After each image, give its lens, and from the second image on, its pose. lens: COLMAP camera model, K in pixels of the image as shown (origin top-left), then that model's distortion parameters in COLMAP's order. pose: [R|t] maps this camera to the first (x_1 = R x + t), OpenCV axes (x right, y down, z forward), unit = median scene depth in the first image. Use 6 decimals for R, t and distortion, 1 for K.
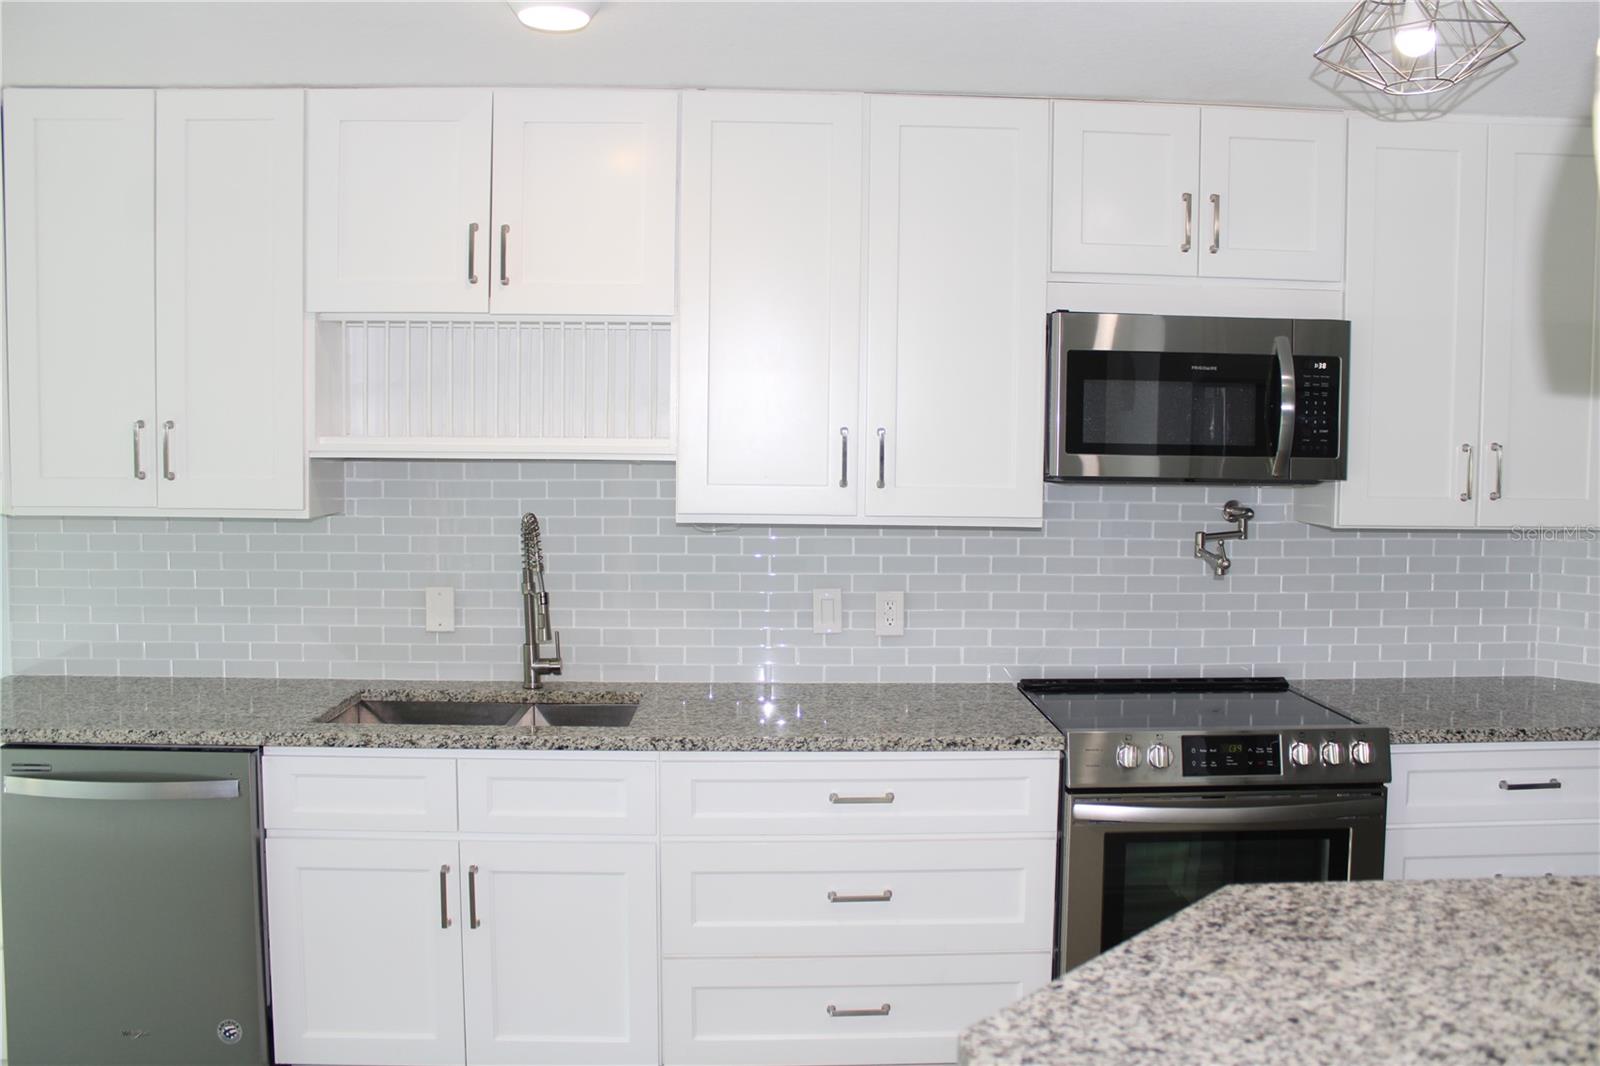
lens RADIAL K [[1343.3, 0, 822.0], [0, 1343.3, 509.5], [0, 0, 1]] dist [-0.151235, 0.134897]
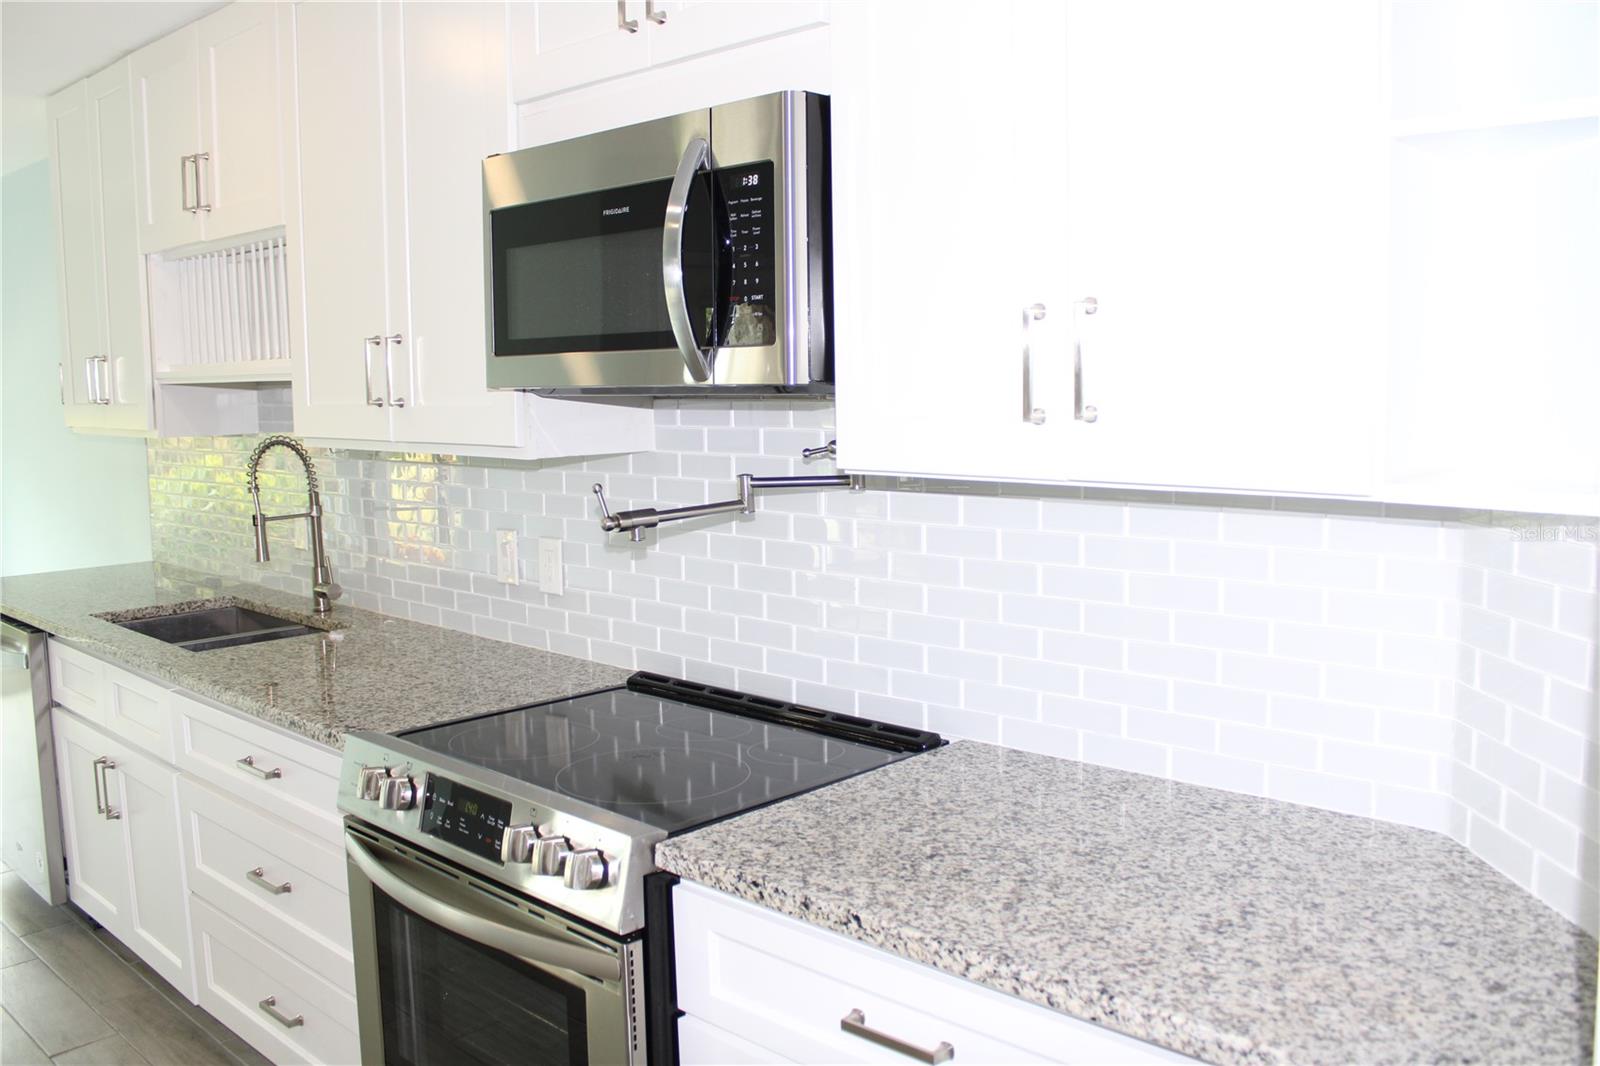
lens RADIAL K [[1343.3, 0, 822.0], [0, 1343.3, 509.5], [0, 0, 1]] dist [-0.151235, 0.134897]
pose [[0.699563, 0.047657, -0.712980, 0.860322], [-0.019889, 0.998686, 0.047240, 0.003166], [0.714294, -0.018866, 0.699591, 0.662205]]
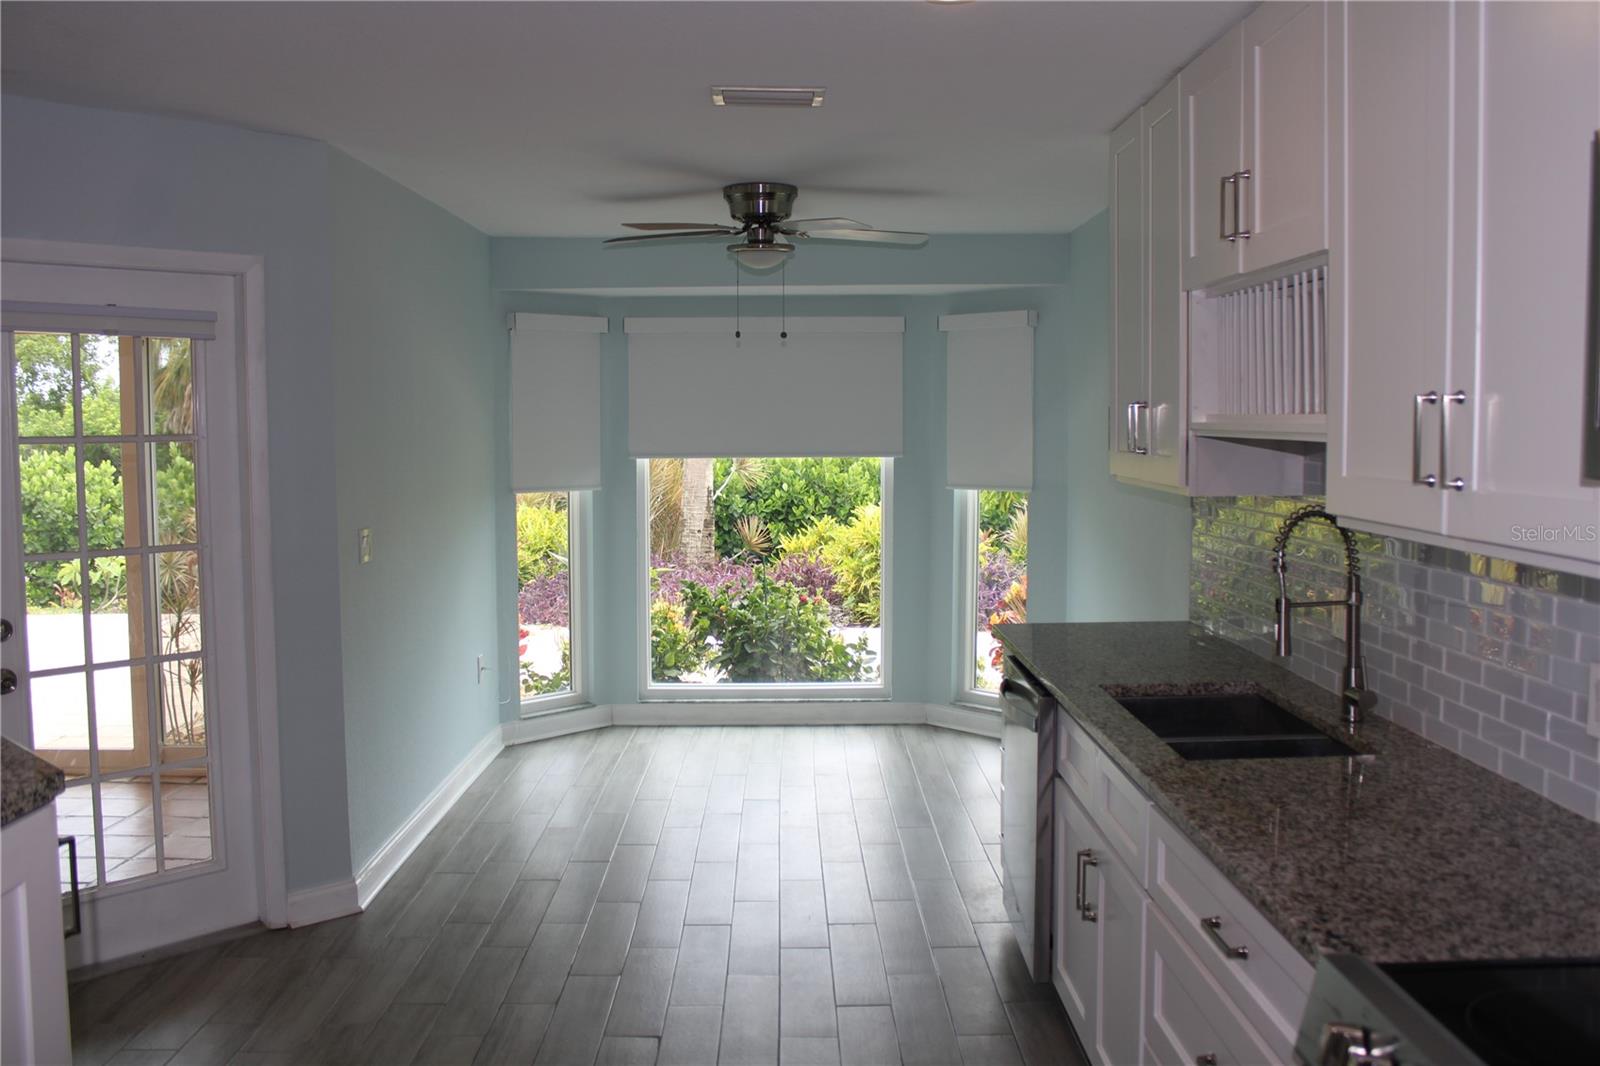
lens RADIAL K [[1343.3, 0, 822.0], [0, 1343.3, 509.5], [0, 0, 1]] dist [-0.151235, 0.134897]
pose [[-0.018780, 0.055930, -0.998258, 0.687382], [-0.057624, 0.996714, 0.056927, -0.024776], [0.998162, 0.058593, -0.015495, 0.772028]]
